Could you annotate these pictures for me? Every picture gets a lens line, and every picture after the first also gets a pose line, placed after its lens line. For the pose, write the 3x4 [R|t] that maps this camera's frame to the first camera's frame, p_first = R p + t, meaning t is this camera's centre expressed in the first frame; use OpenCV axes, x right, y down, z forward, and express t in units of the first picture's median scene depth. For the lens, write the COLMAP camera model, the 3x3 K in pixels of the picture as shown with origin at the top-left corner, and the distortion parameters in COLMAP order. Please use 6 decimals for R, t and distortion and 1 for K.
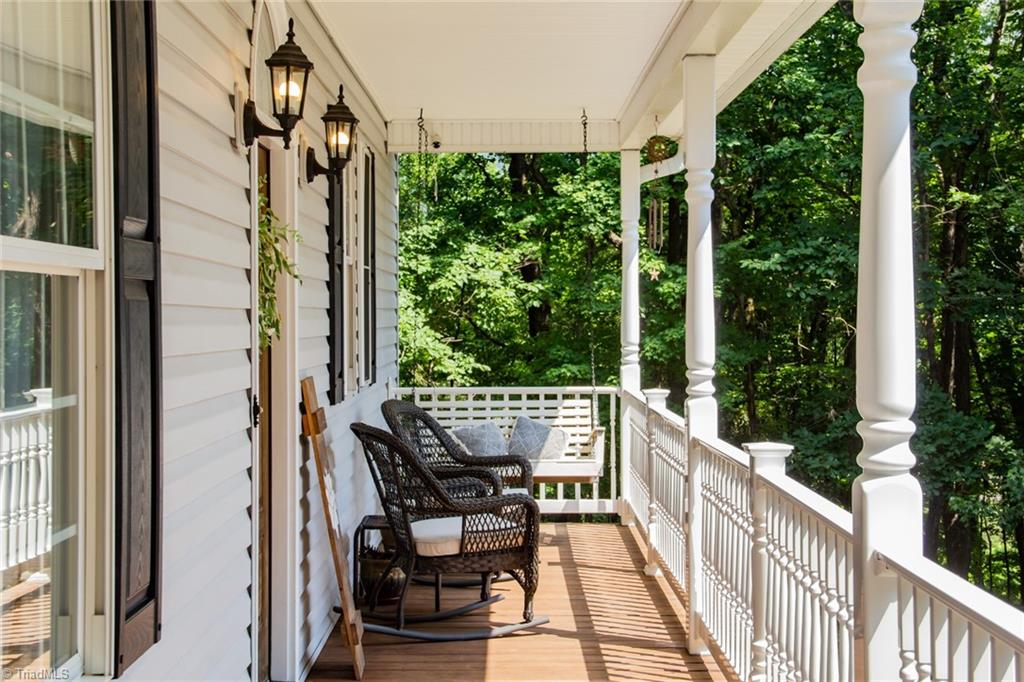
lens RADIAL K [[1634.3, 0, 512.0], [0, 1634.3, 341.0], [0, 0, 1]] dist [0.001075, -0.000376]
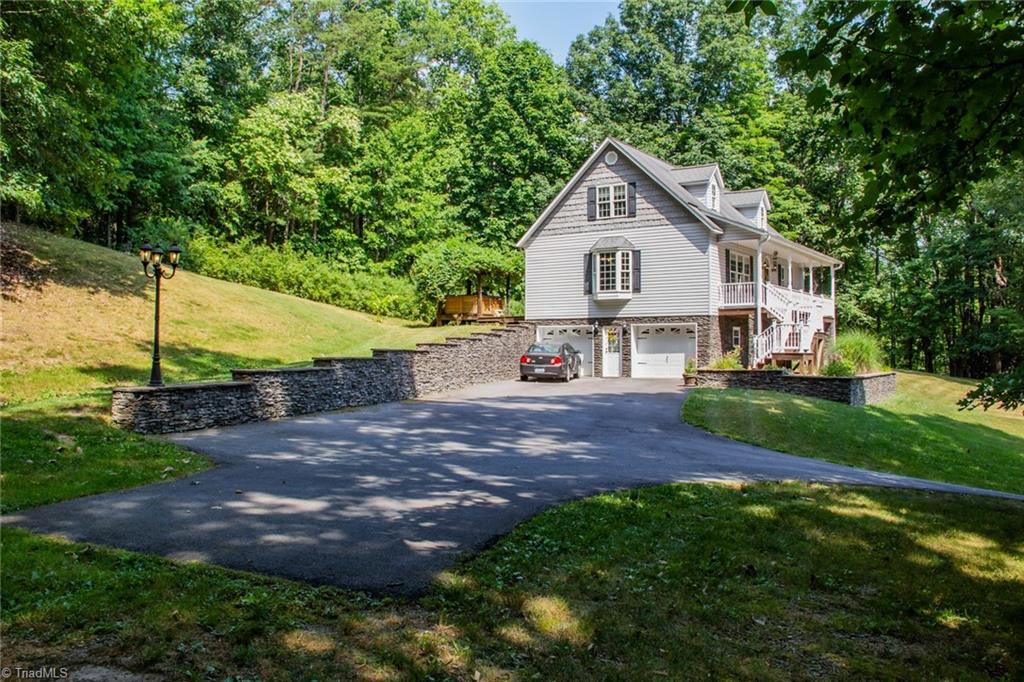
lens RADIAL K [[845.1, 0, 512.0], [0, 845.1, 341.0], [0, 0, 1]] dist [-0.146223, 0.001401]
pose [[0.820367, -0.007418, -0.571790, 0.392806], [-0.009935, 0.999580, -0.027223, 0.131245], [0.571751, 0.028014, 0.819949, -1.103434]]
